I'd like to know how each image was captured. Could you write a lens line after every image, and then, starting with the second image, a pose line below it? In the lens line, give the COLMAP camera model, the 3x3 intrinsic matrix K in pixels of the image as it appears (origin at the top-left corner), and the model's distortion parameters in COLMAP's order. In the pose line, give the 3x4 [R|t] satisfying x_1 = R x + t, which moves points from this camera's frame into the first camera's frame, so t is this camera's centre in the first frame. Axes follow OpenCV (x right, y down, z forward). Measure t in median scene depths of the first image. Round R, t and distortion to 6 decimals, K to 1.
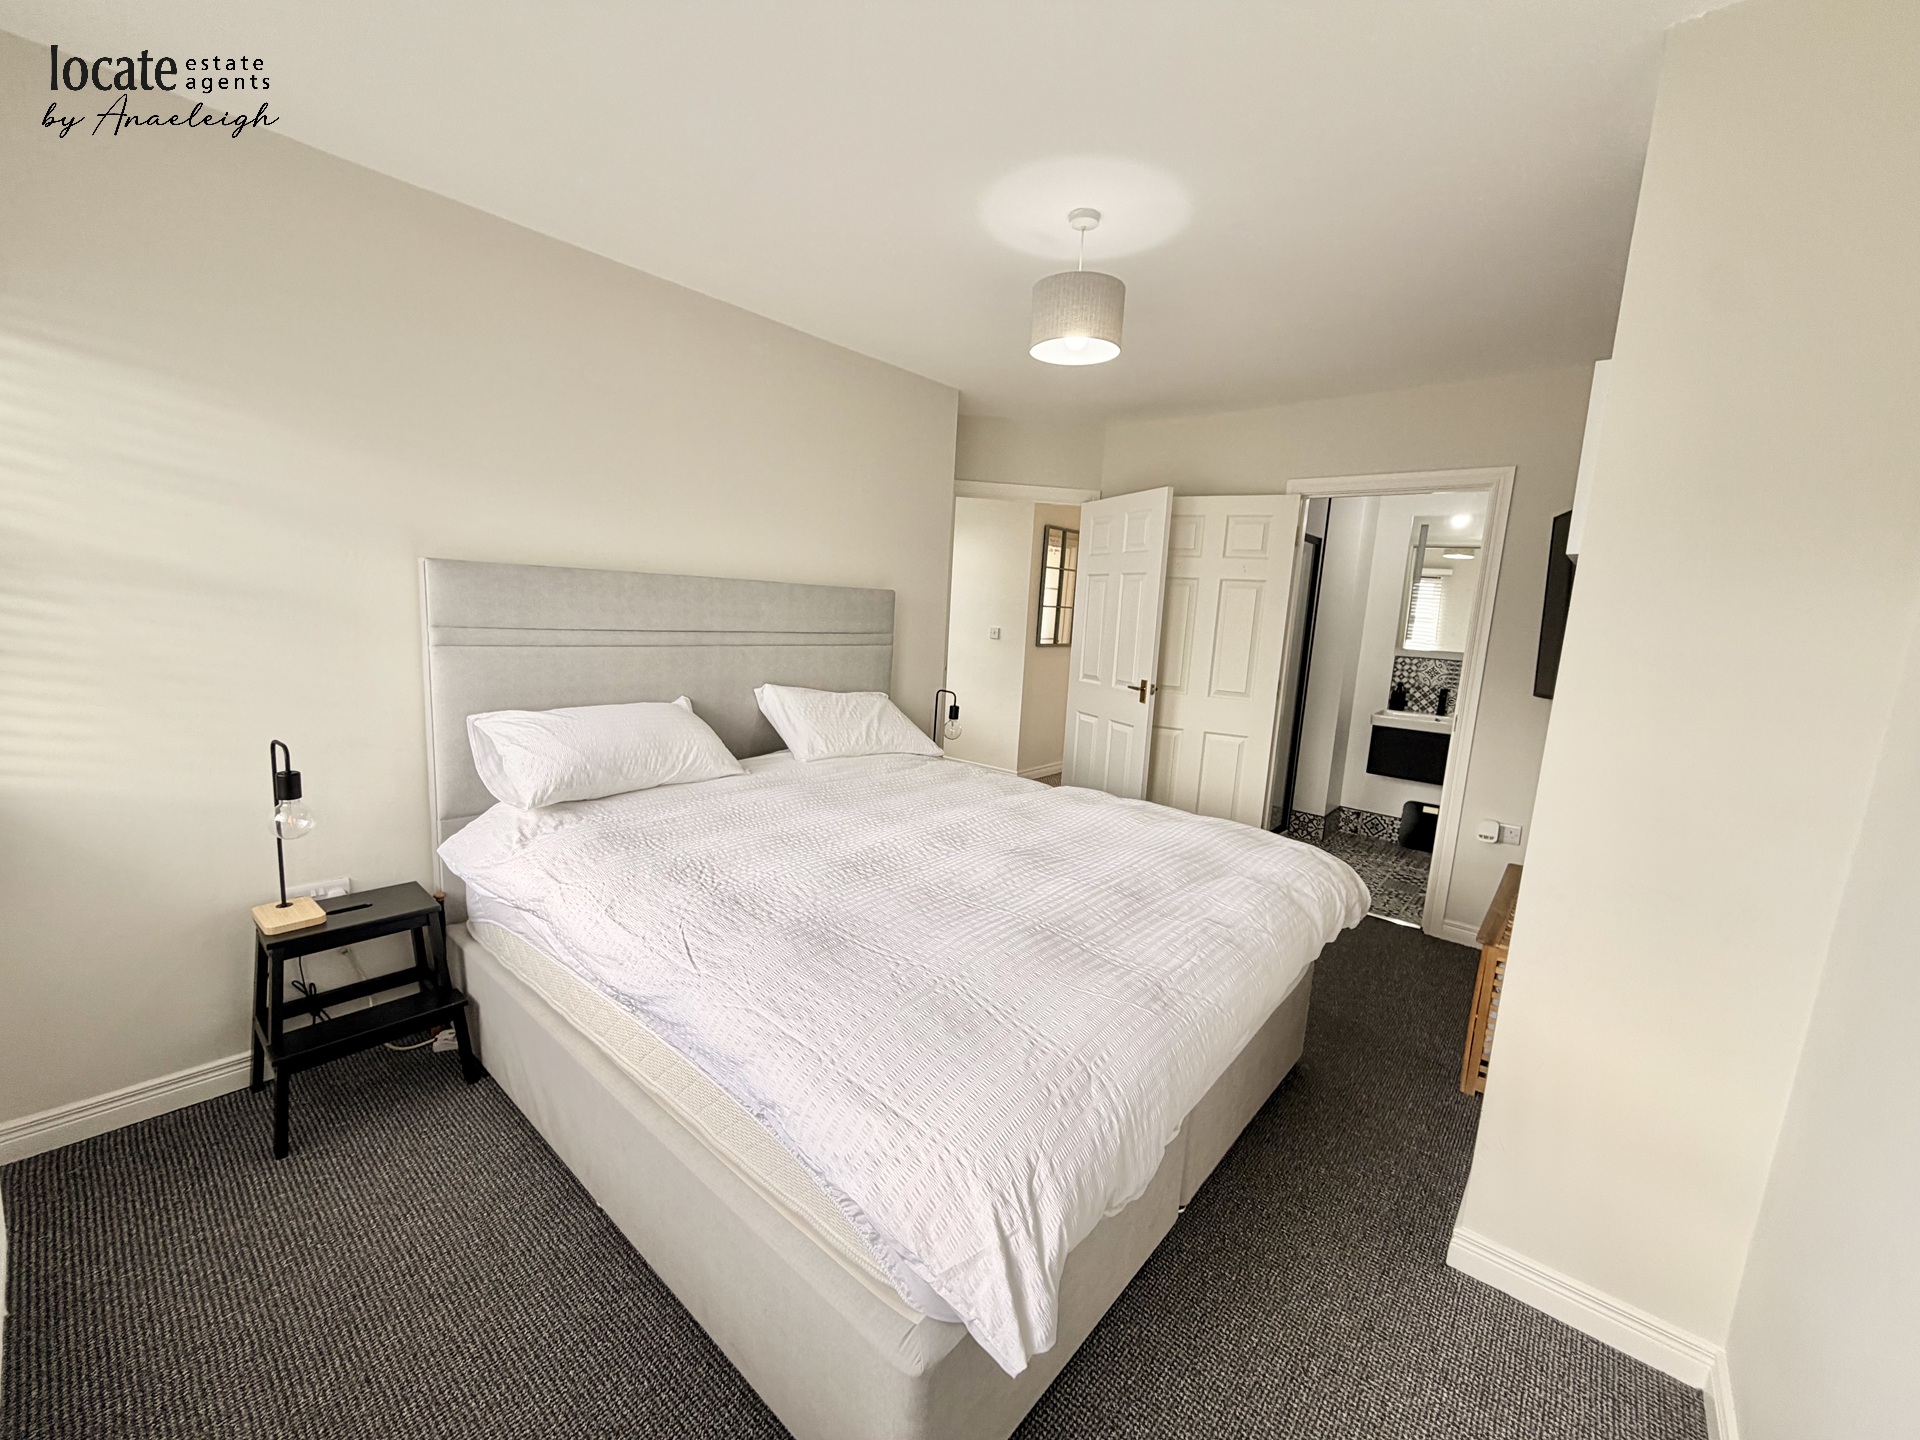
lens RADIAL K [[767.0, 0, 950.6], [0, 767.0, 718.0], [0, 0, 1]] dist [-0.000371, -0.000245]
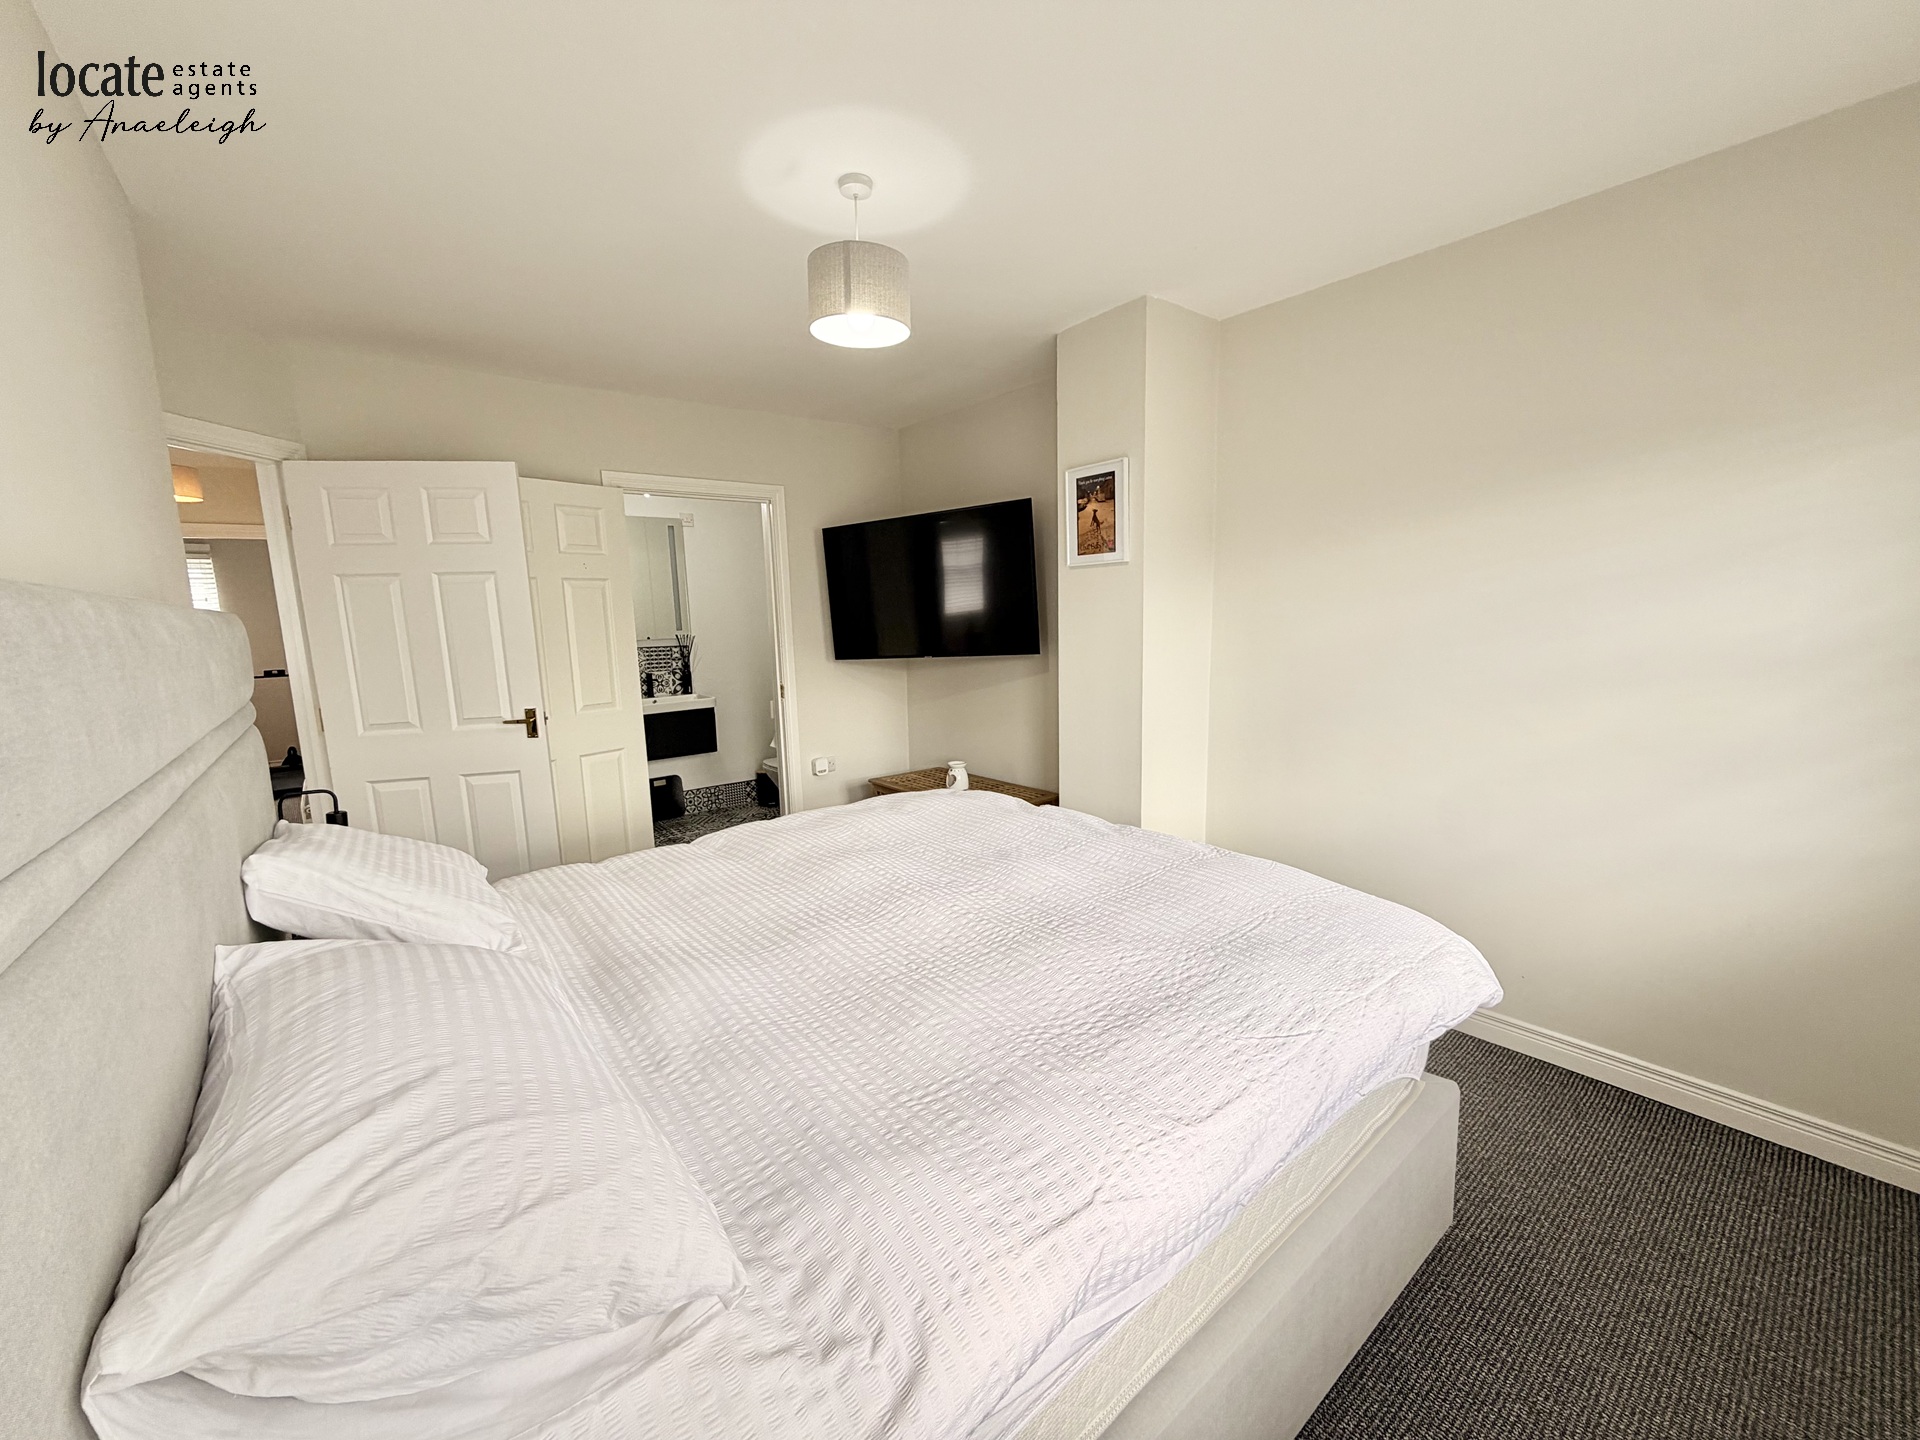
lens RADIAL K [[767.0, 0, 953.8], [0, 767.0, 722.4], [0, 0, 1]] dist [-0.000371, -0.000245]
pose [[0.166232, -0.194356, 0.966744, -0.450239], [0.180548, 0.969810, 0.163927, -0.089480], [-0.969417, 0.147293, 0.196303, 0.447702]]
